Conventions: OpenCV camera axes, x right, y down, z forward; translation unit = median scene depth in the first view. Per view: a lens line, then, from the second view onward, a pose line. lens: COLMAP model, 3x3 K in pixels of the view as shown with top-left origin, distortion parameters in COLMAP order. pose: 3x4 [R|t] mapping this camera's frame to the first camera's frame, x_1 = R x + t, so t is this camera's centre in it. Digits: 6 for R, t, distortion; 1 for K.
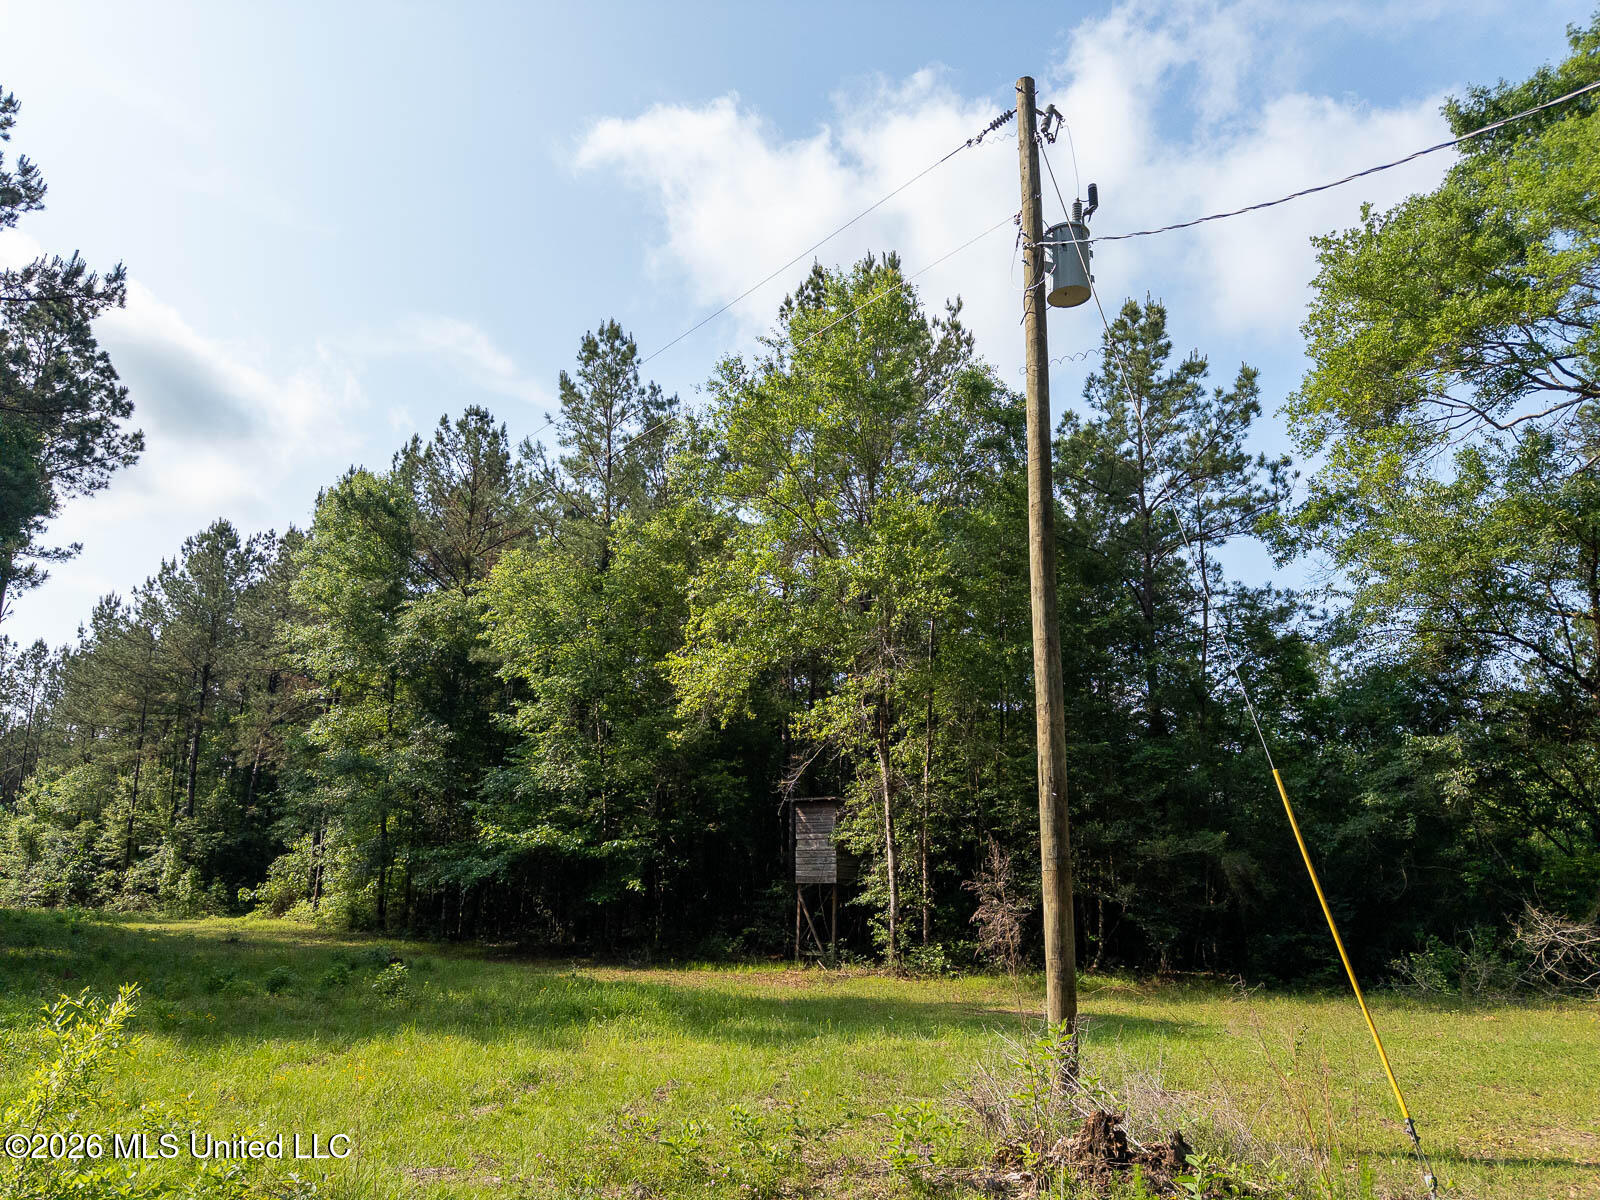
lens RADIAL K [[1155.3, 0, 800.0], [0, 1155.3, 600.0], [0, 0, 1]] dist [0.028230, -0.000864]
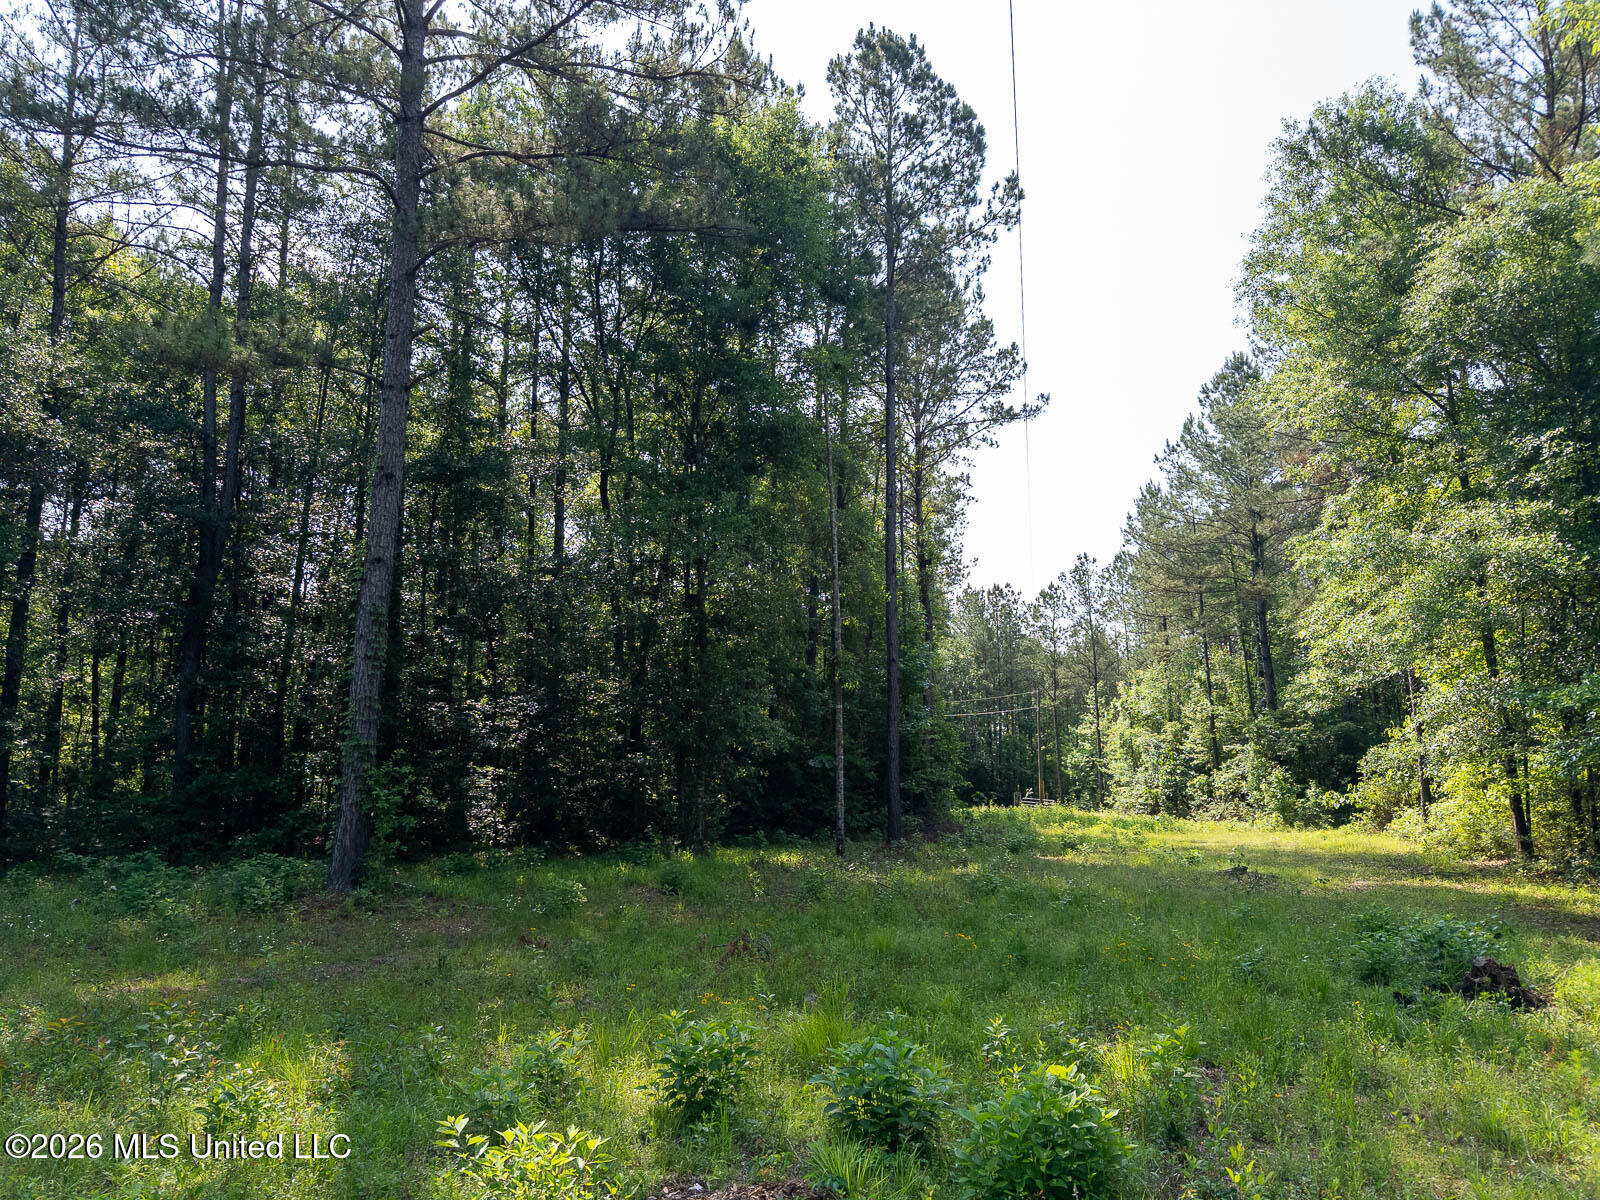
lens RADIAL K [[1155.3, 0, 800.0], [0, 1155.3, 600.0], [0, 0, 1]] dist [0.028230, -0.000864]
pose [[0.603305, -0.146991, -0.783847, -0.070854], [0.201955, 0.978990, -0.028146, 0.067329], [0.771516, -0.141321, 0.620315, 0.248833]]
